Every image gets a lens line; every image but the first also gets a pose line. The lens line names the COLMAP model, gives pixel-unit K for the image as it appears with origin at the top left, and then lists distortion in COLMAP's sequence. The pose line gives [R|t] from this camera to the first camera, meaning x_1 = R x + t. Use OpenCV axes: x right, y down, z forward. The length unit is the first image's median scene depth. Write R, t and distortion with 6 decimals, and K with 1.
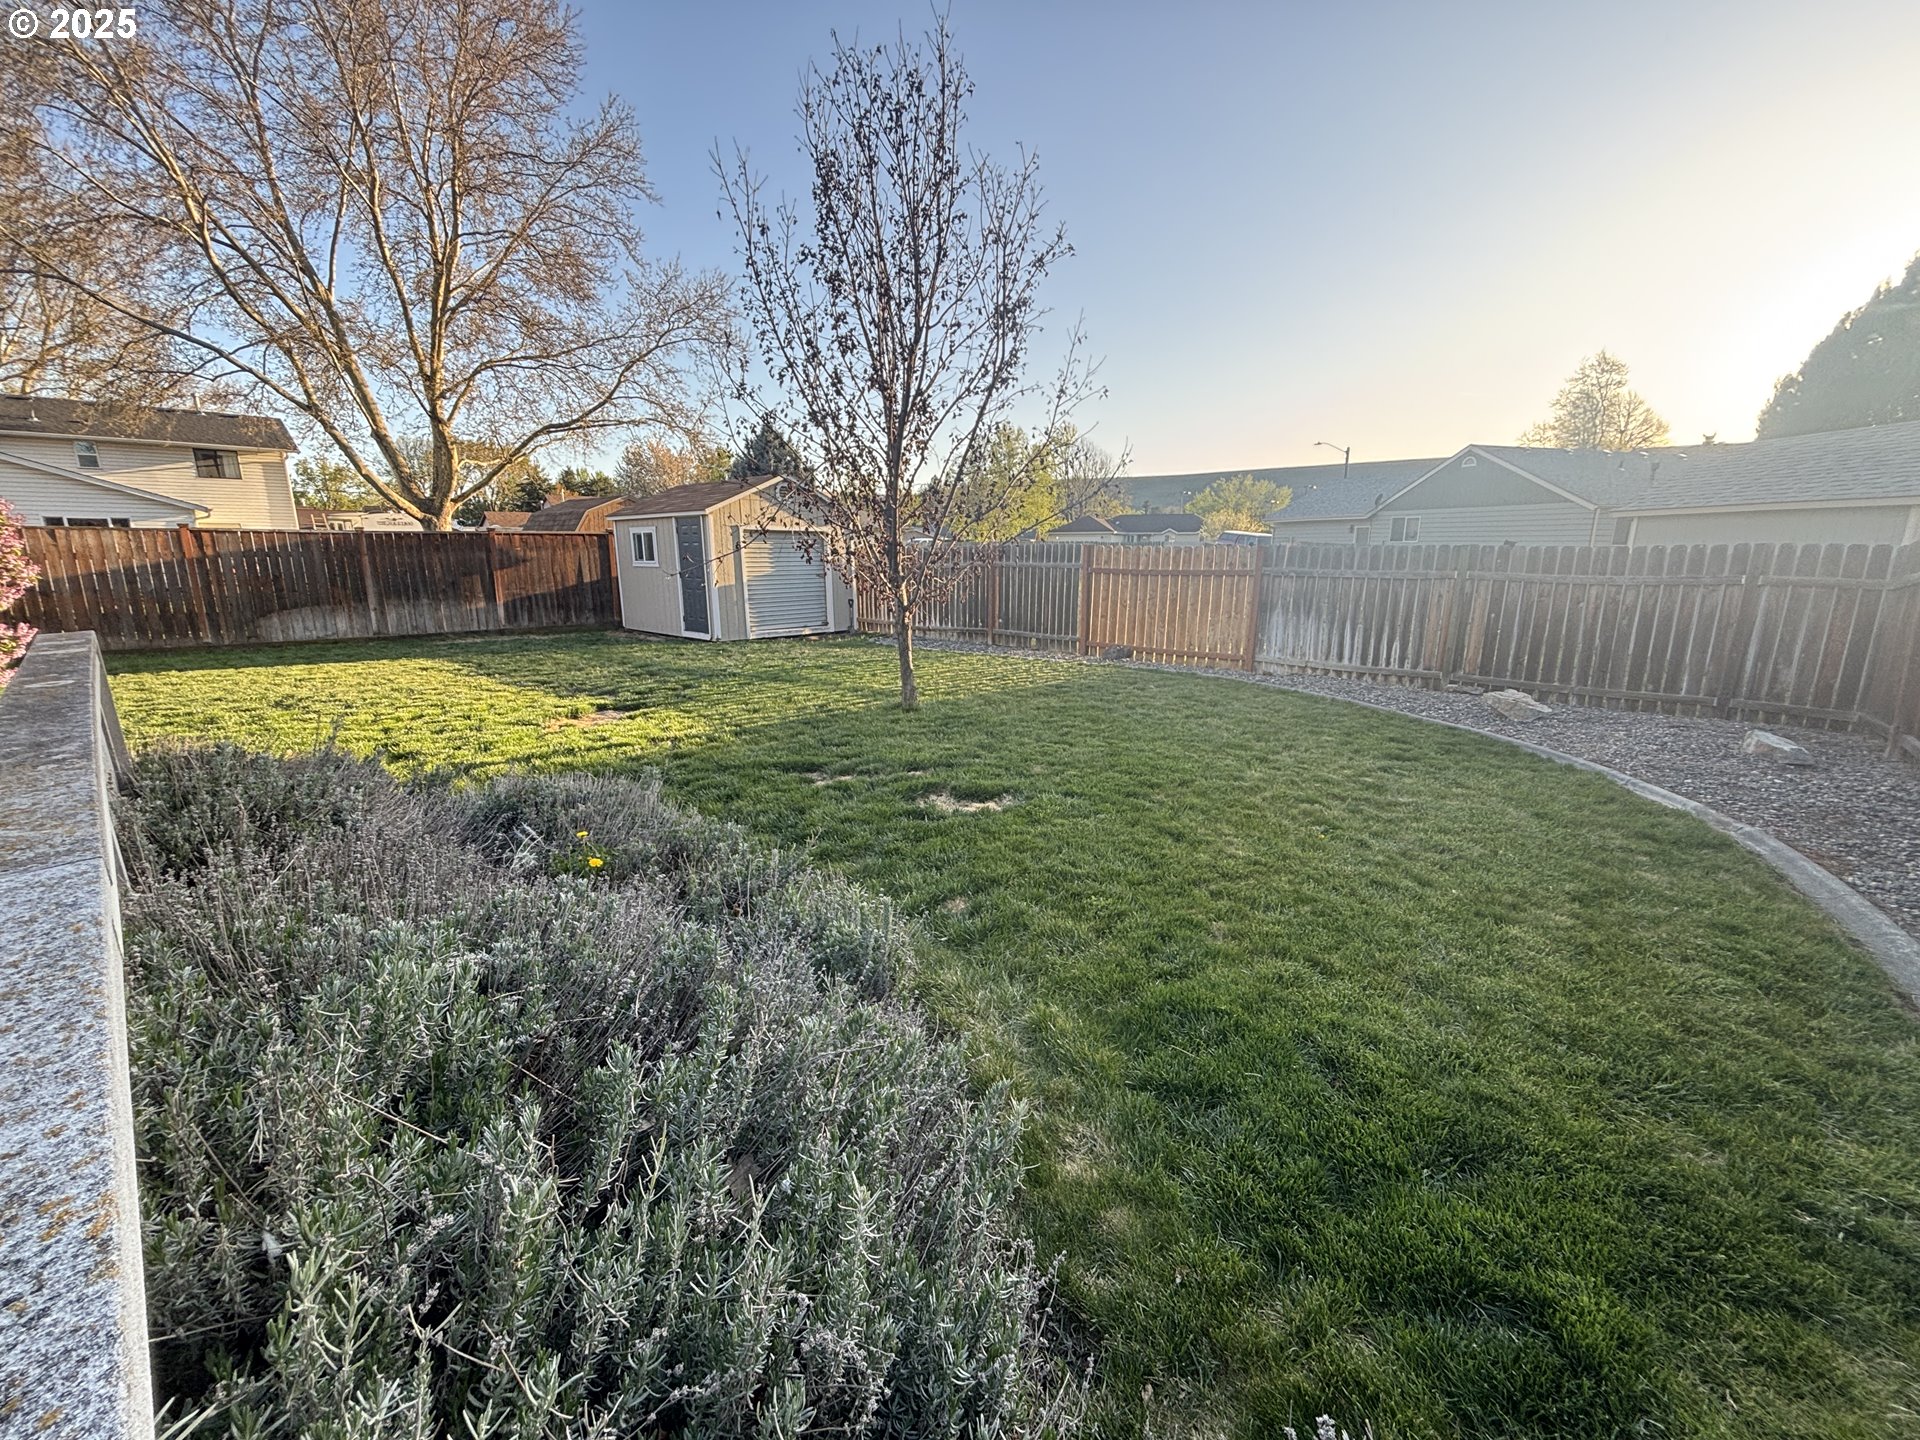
lens RADIAL K [[775.4, 0, 960.0], [0, 775.4, 720.0], [0, 0, 1]] dist [0.001911, 0.000062]
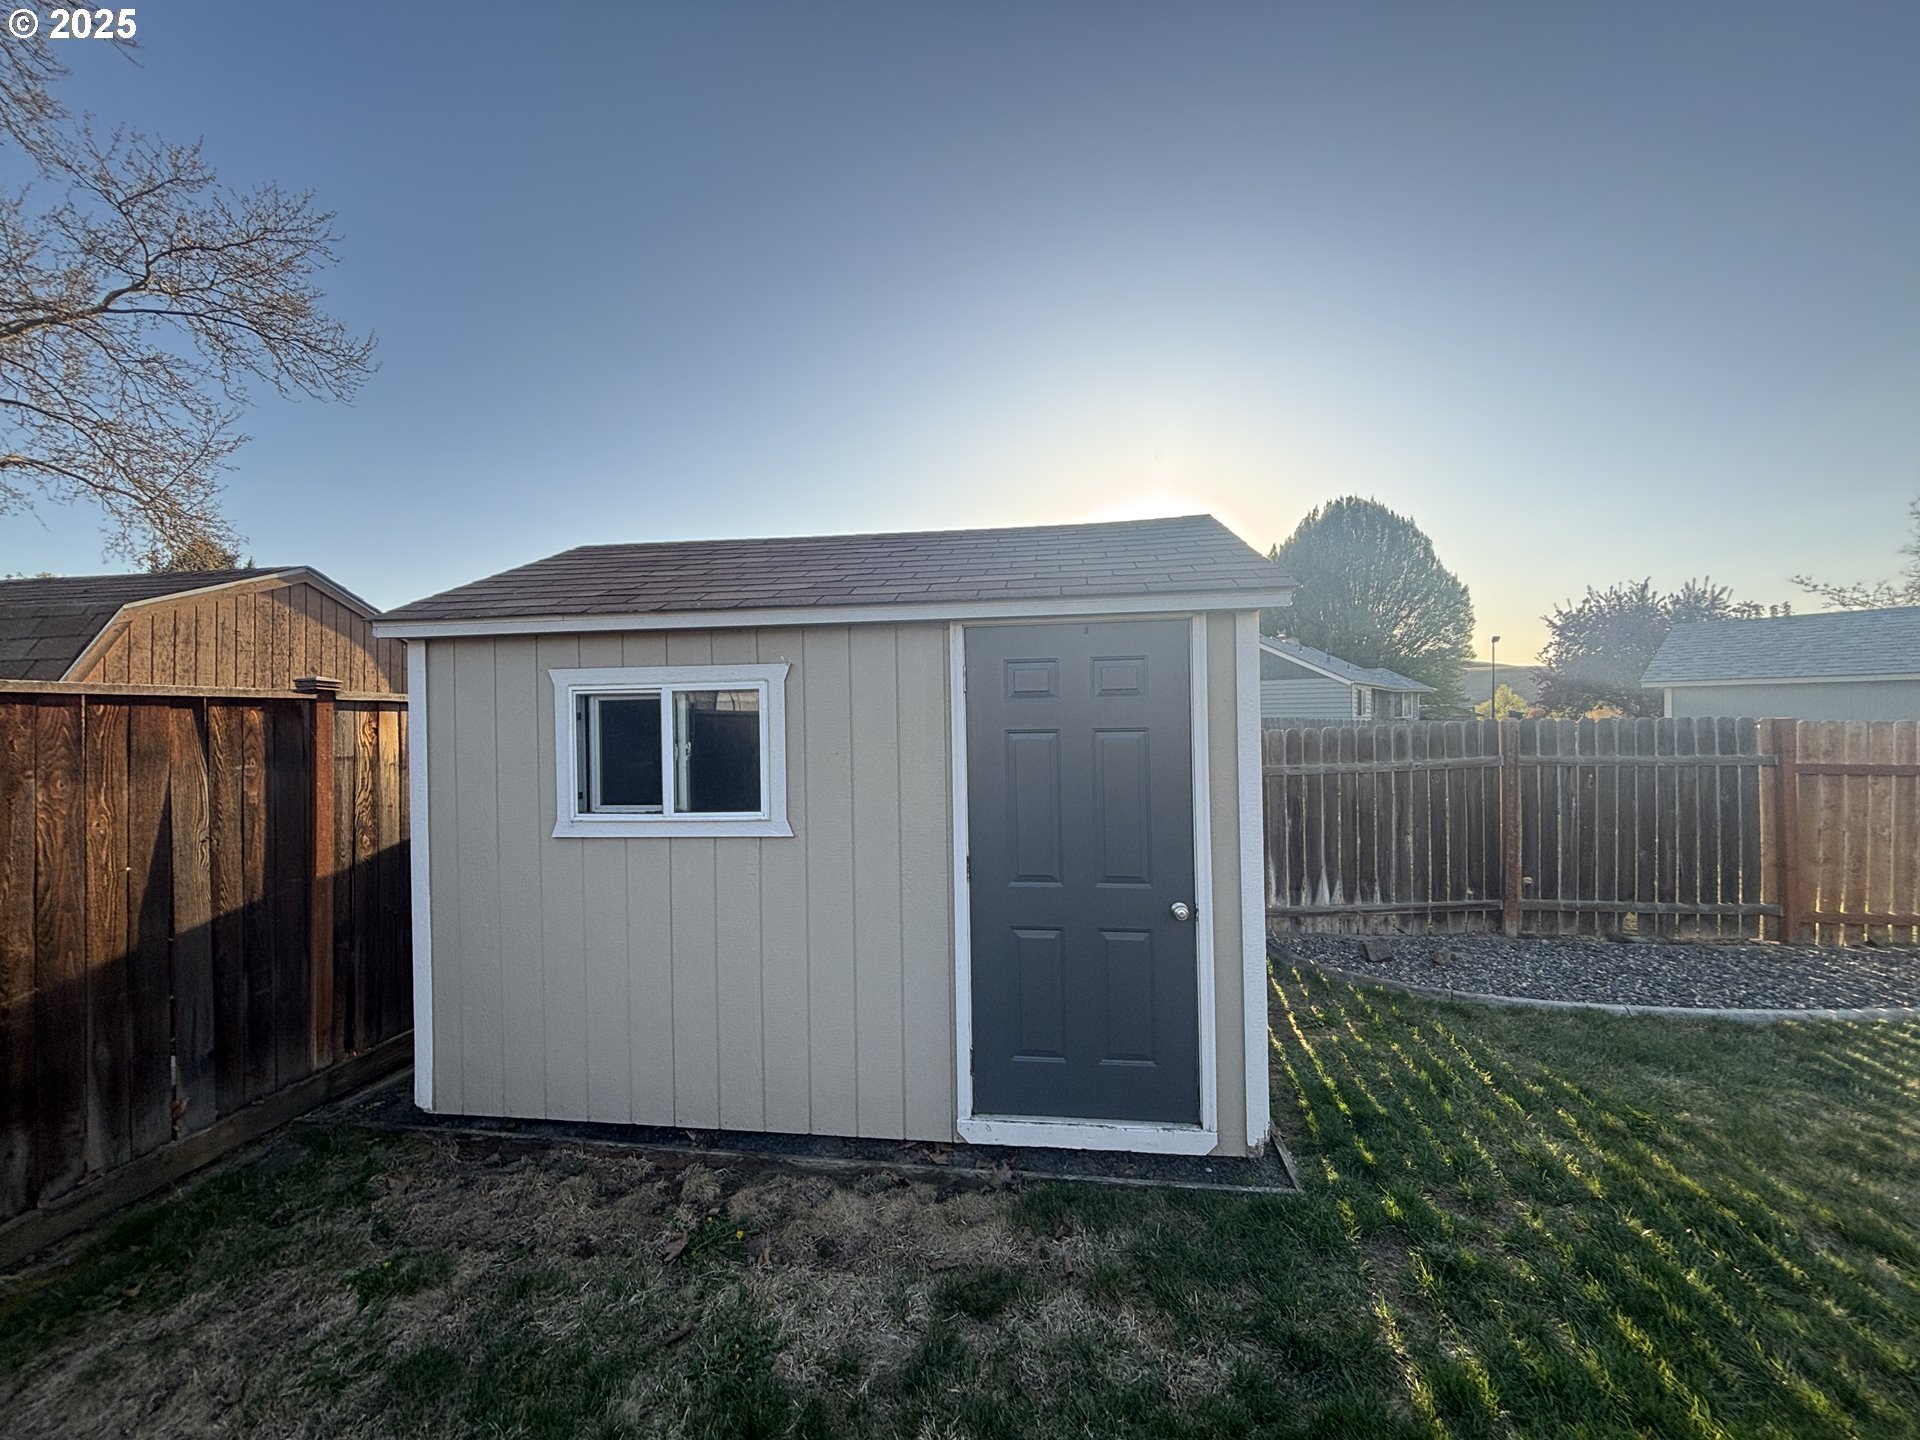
lens RADIAL K [[775.4, 0, 960.0], [0, 775.4, 720.0], [0, 0, 1]] dist [0.001911, 0.000062]
pose [[0.810290, -0.010679, 0.585931, -0.441533], [0.138933, 0.974830, -0.174365, -0.167753], [-0.569322, 0.222692, 0.791379, 0.713167]]
